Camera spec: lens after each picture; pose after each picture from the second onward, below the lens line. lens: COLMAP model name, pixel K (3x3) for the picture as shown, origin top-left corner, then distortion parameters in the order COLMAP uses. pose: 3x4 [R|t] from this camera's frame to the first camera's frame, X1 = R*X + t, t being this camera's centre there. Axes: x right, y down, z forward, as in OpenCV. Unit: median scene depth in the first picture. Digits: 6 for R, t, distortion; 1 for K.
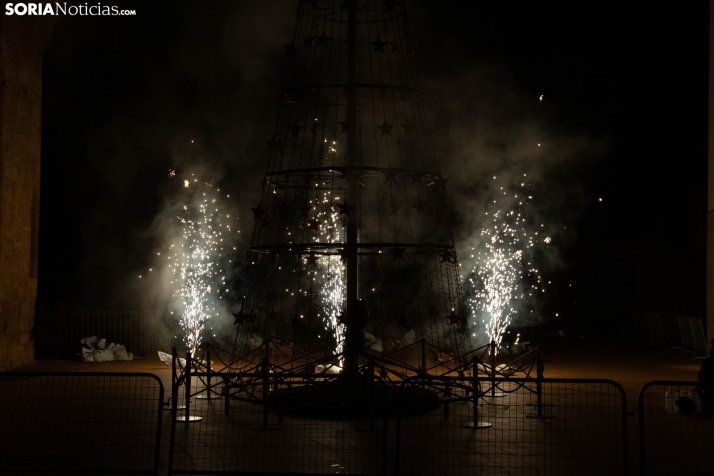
lens RADIAL K [[478.1, 0, 359.8], [0, 478.1, 236.9], [0, 0, 1]] dist [-0.108998, 0.048378]
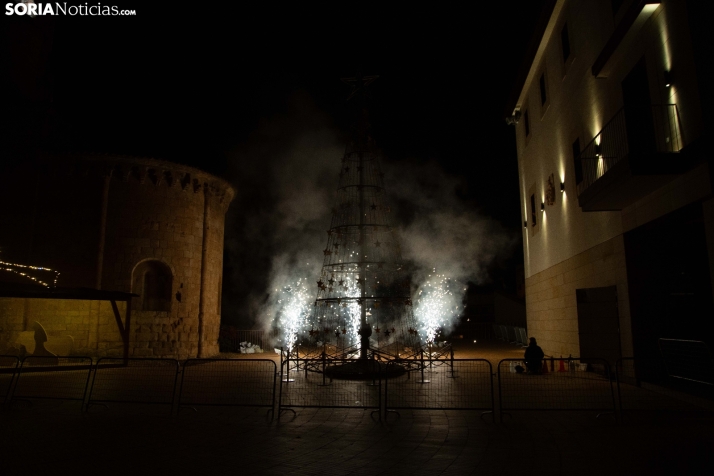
lens RADIAL K [[478.1, 0, 359.2], [0, 478.1, 240.3], [0, 0, 1]] dist [-0.108998, 0.048378]
pose [[0.997363, -0.026209, -0.067673, 0.122010], [0.017951, 0.992627, -0.119874, 0.017125], [0.070316, 0.118343, 0.990480, -1.212887]]
